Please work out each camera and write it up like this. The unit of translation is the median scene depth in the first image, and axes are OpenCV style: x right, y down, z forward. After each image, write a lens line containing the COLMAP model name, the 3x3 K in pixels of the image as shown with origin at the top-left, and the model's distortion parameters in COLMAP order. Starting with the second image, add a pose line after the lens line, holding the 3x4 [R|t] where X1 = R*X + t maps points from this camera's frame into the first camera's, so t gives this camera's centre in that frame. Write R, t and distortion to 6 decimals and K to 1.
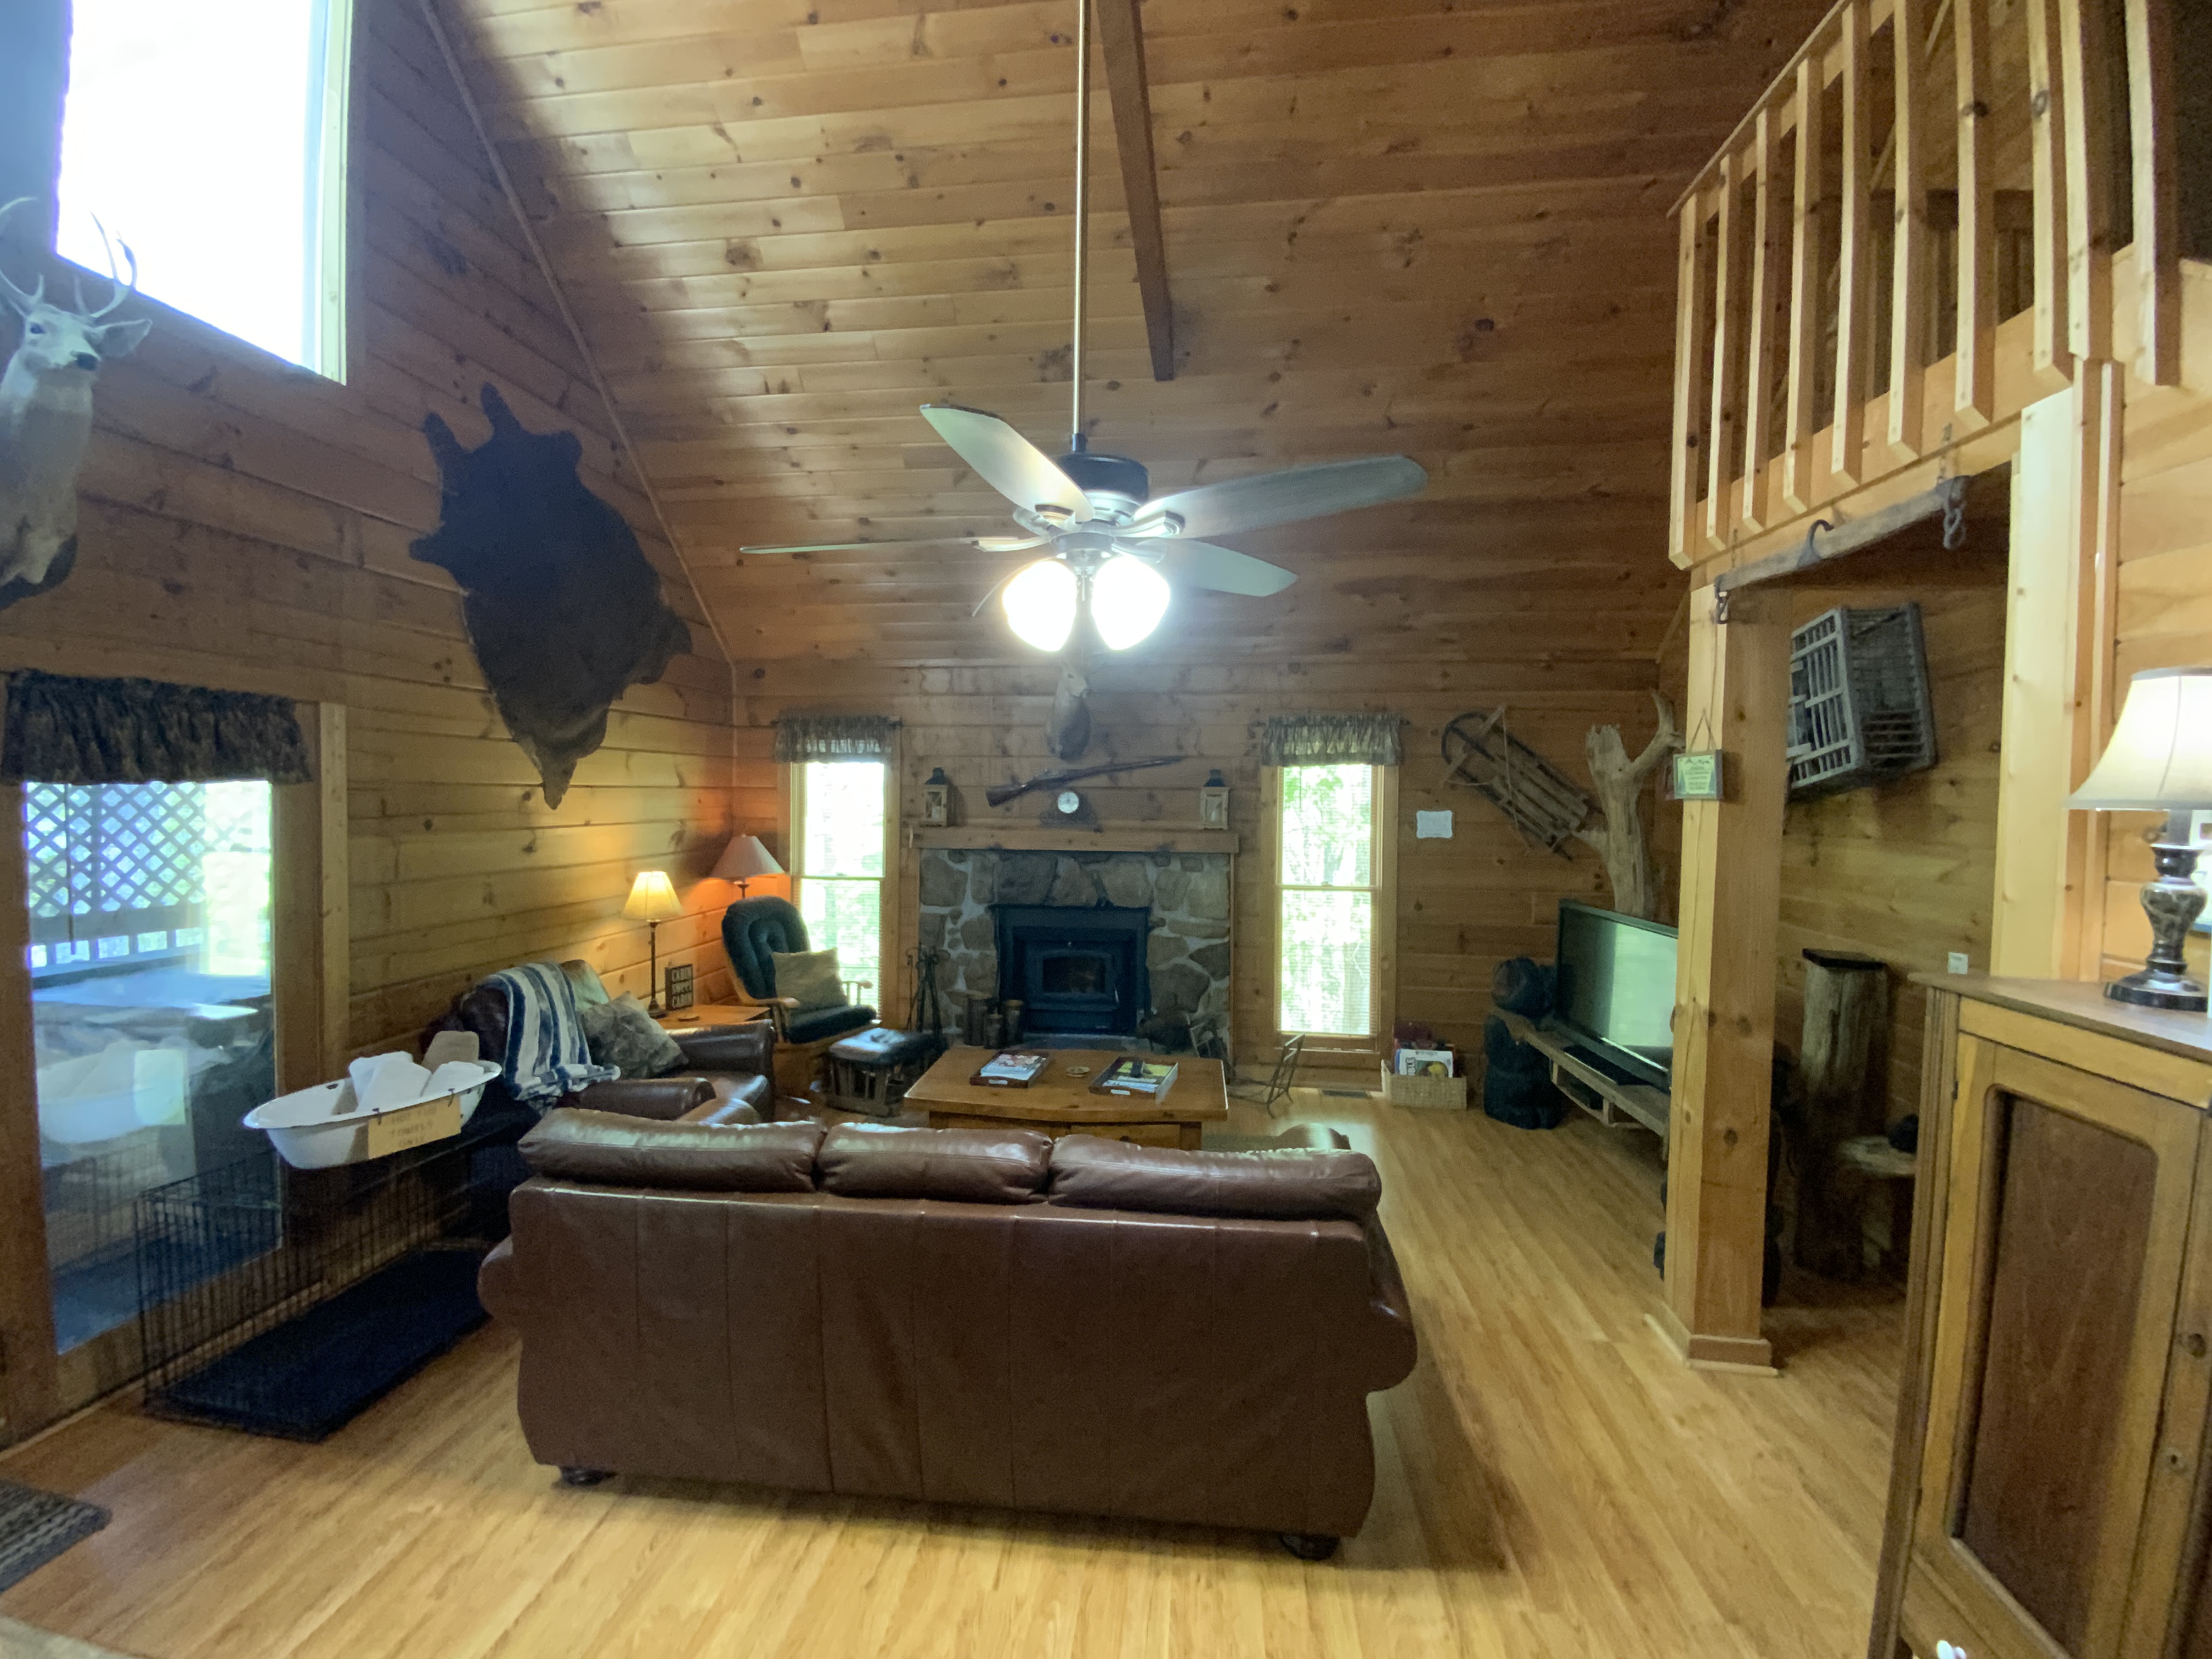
lens RADIAL K [[894.4, 0, 1102.7], [0, 894.4, 825.4], [0, 0, 1]] dist [0.015191, -0.015324]
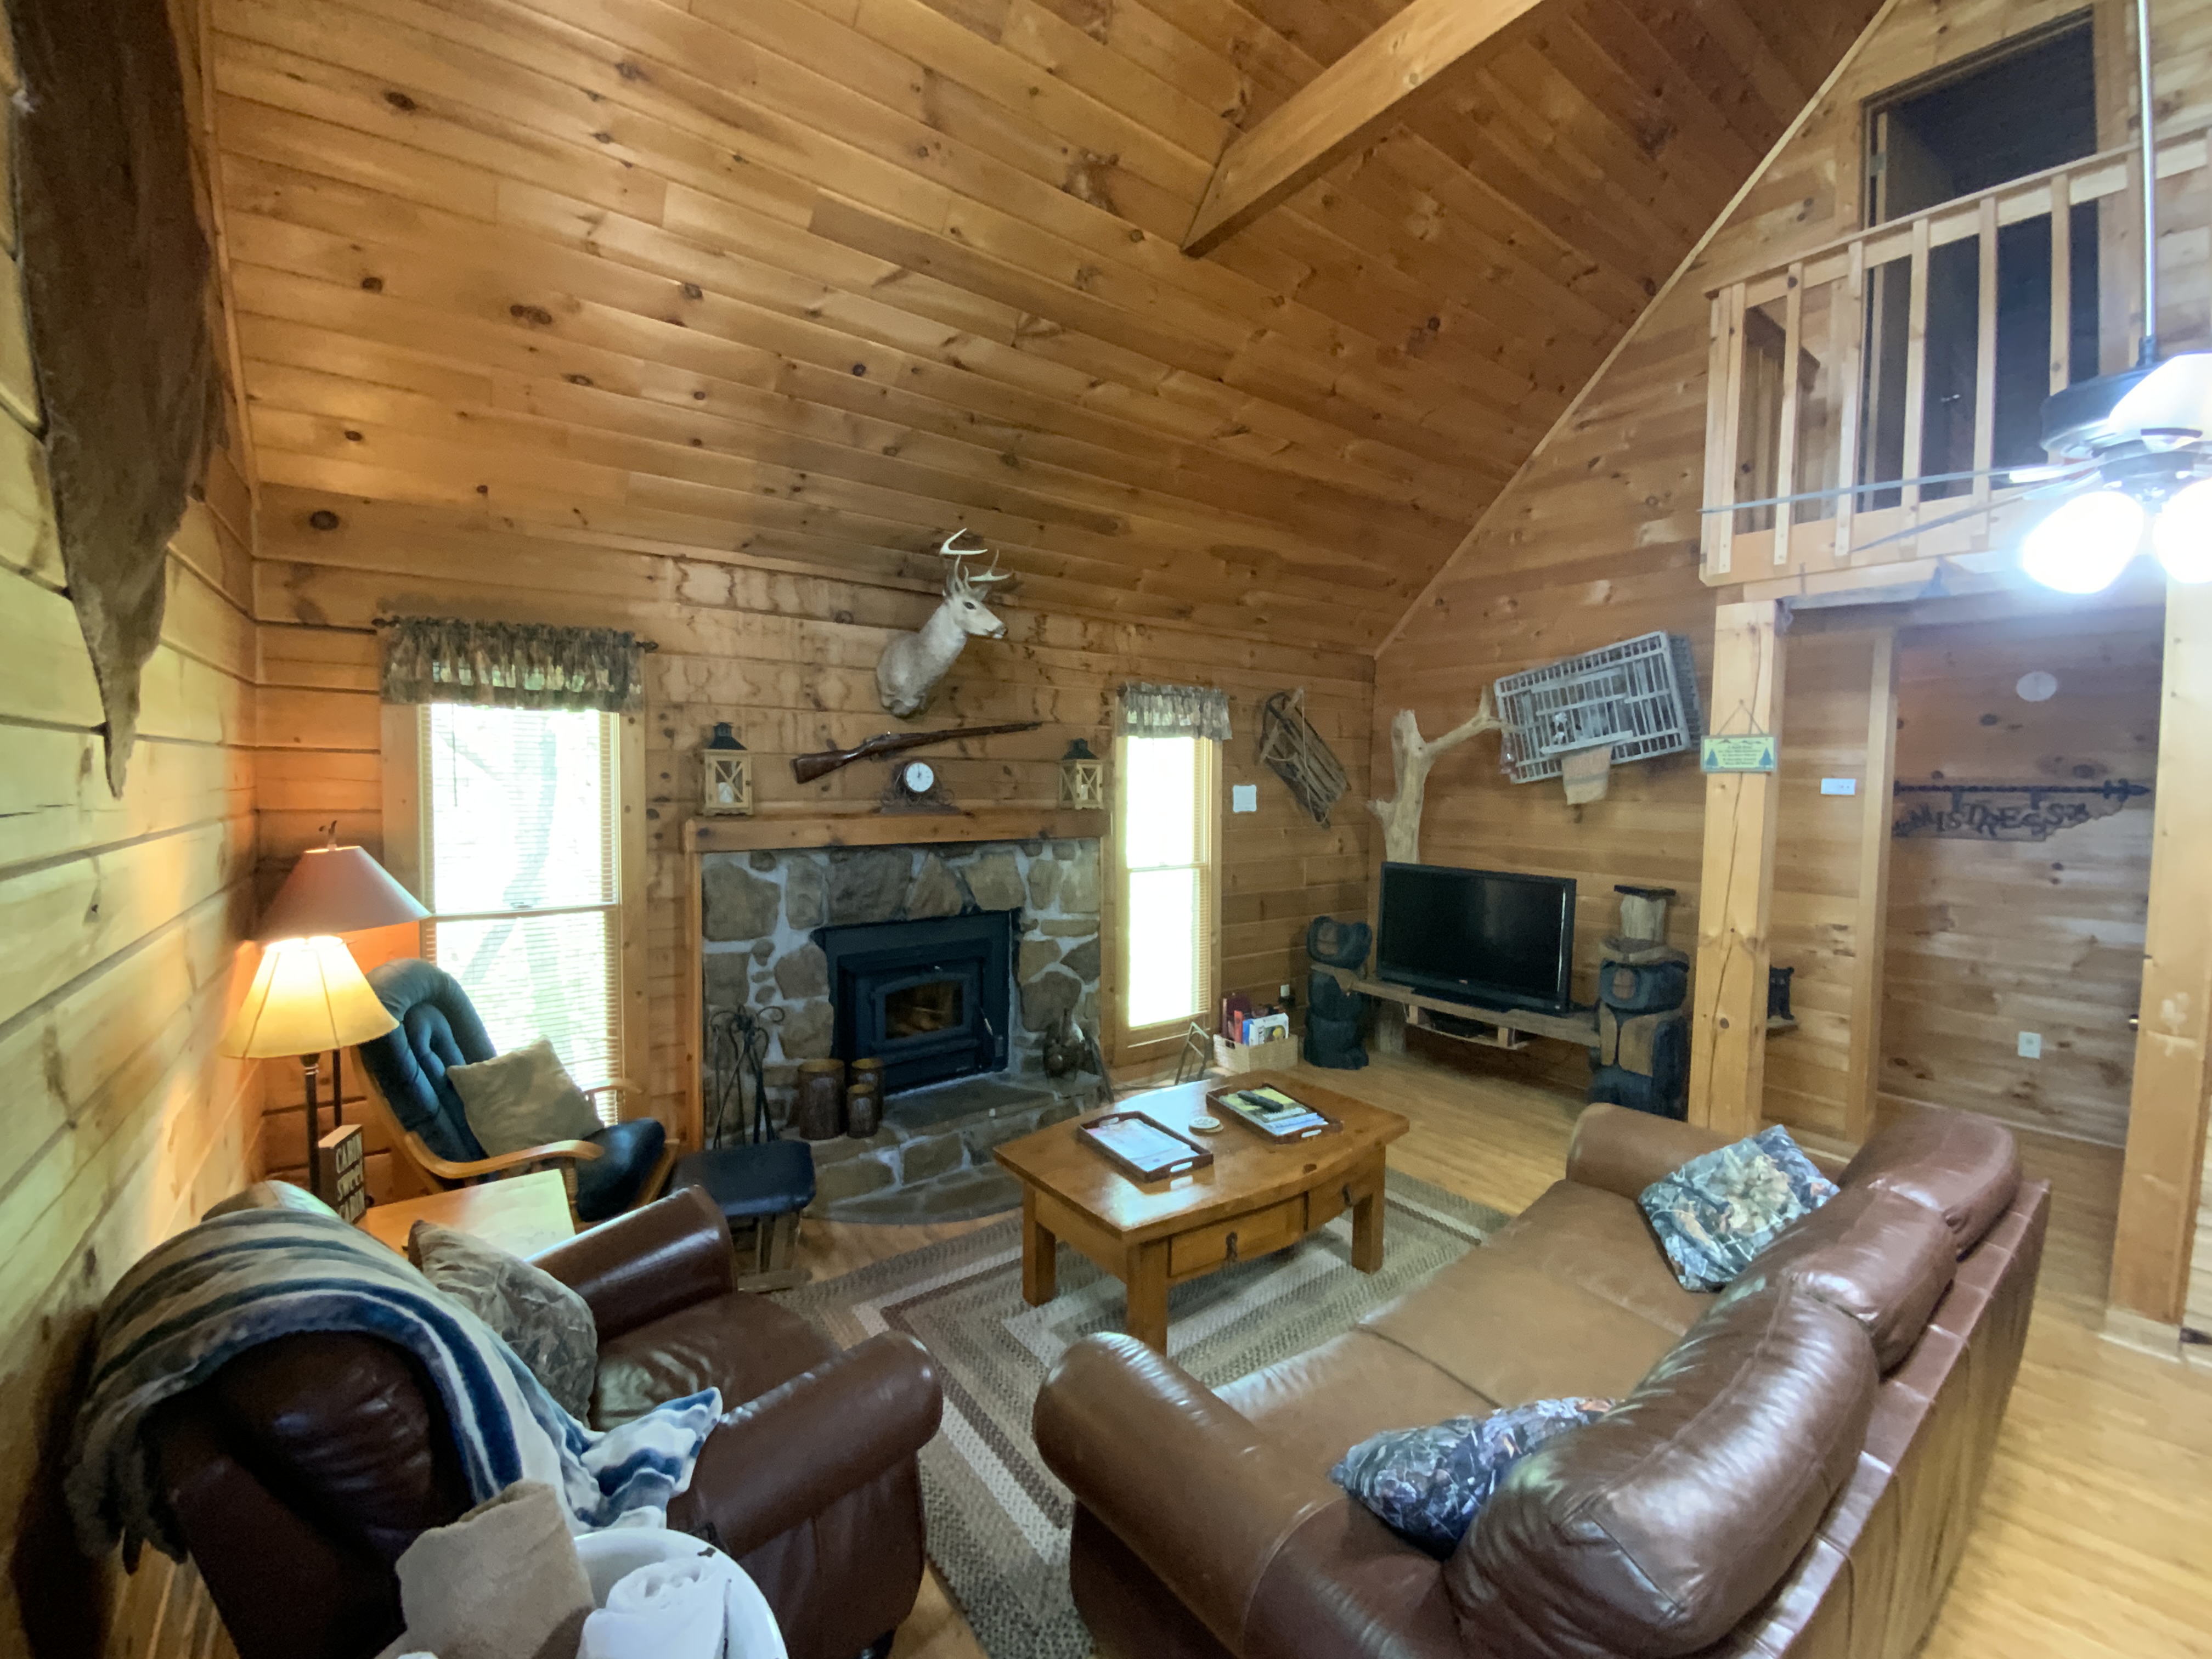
lens RADIAL K [[883.7, 0, 1103.6], [0, 883.7, 825.9], [0, 0, 1]] dist [0.023011, -0.014951]
pose [[0.720779, -0.040943, 0.691955, -0.461145], [0.020261, 0.999072, 0.038011, -0.011971], [-0.692869, -0.013378, 0.720939, 0.384914]]
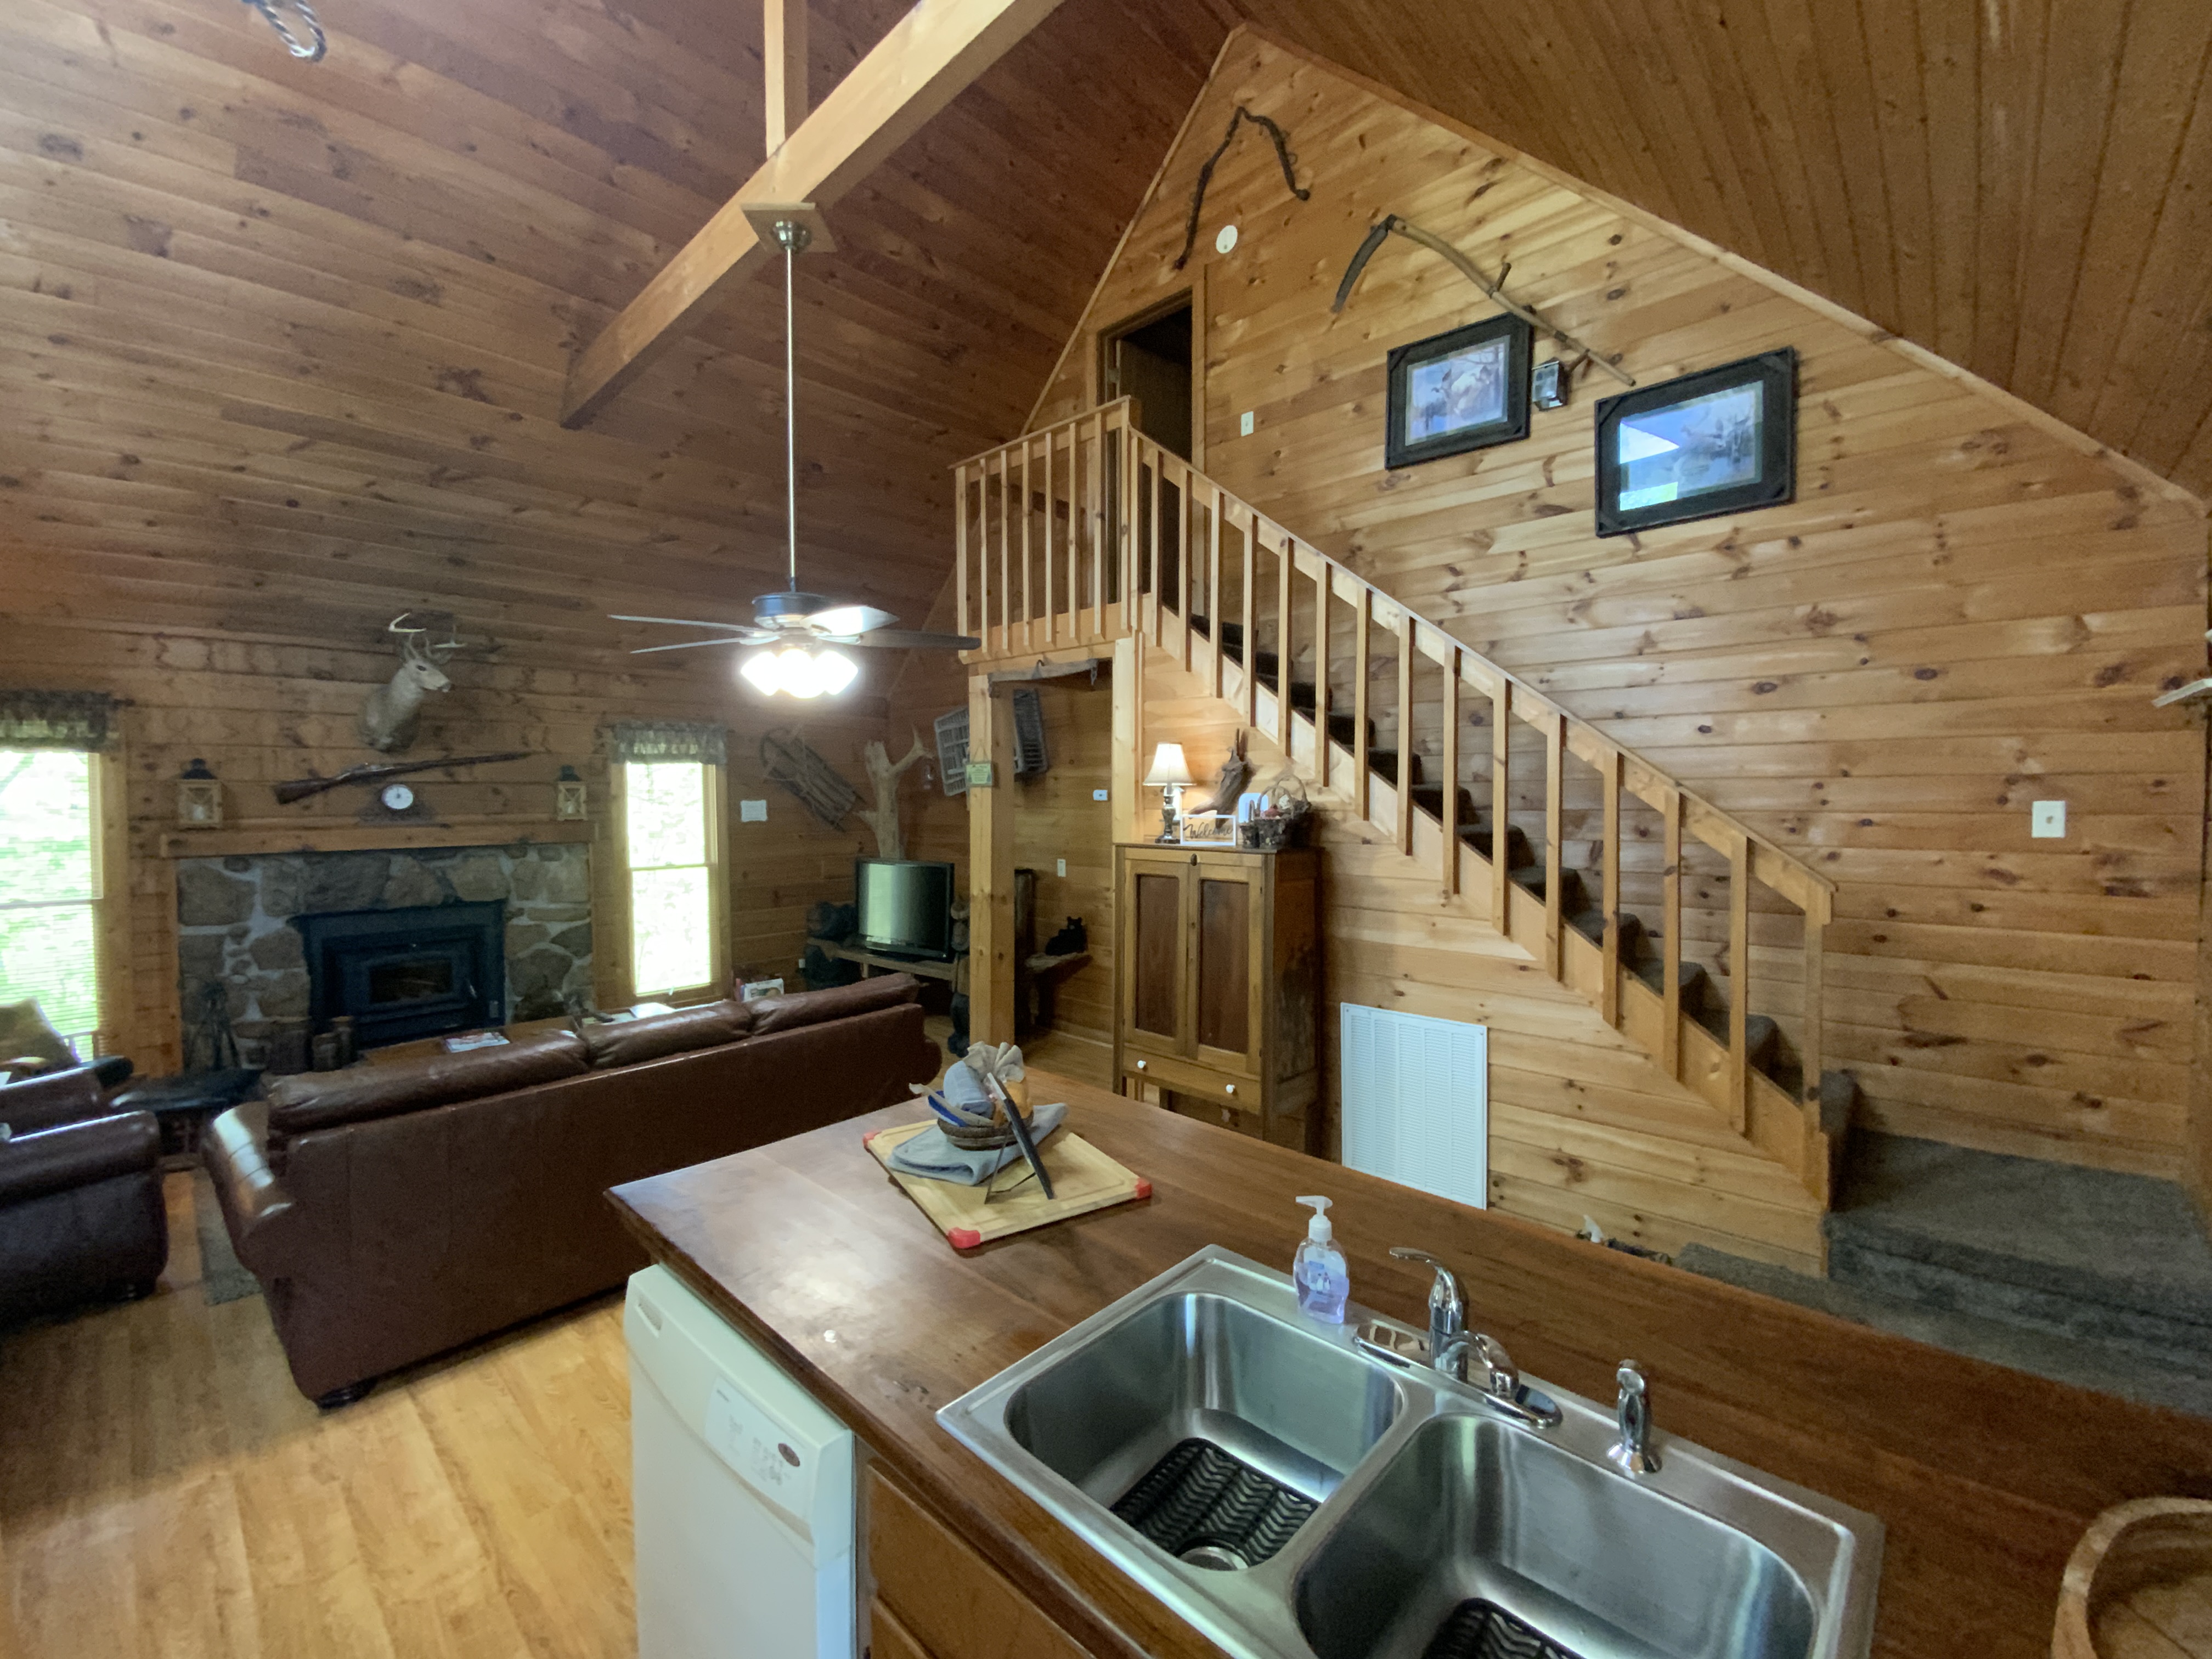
lens RADIAL K [[894.4, 0, 1102.7], [0, 894.4, 825.4], [0, 0, 1]] dist [0.015191, -0.015324]
pose [[0.591909, -0.041210, 0.804951, -0.385171], [0.038504, 0.998998, 0.022832, 0.010158], [-0.805085, 0.017479, 0.592902, -0.181848]]
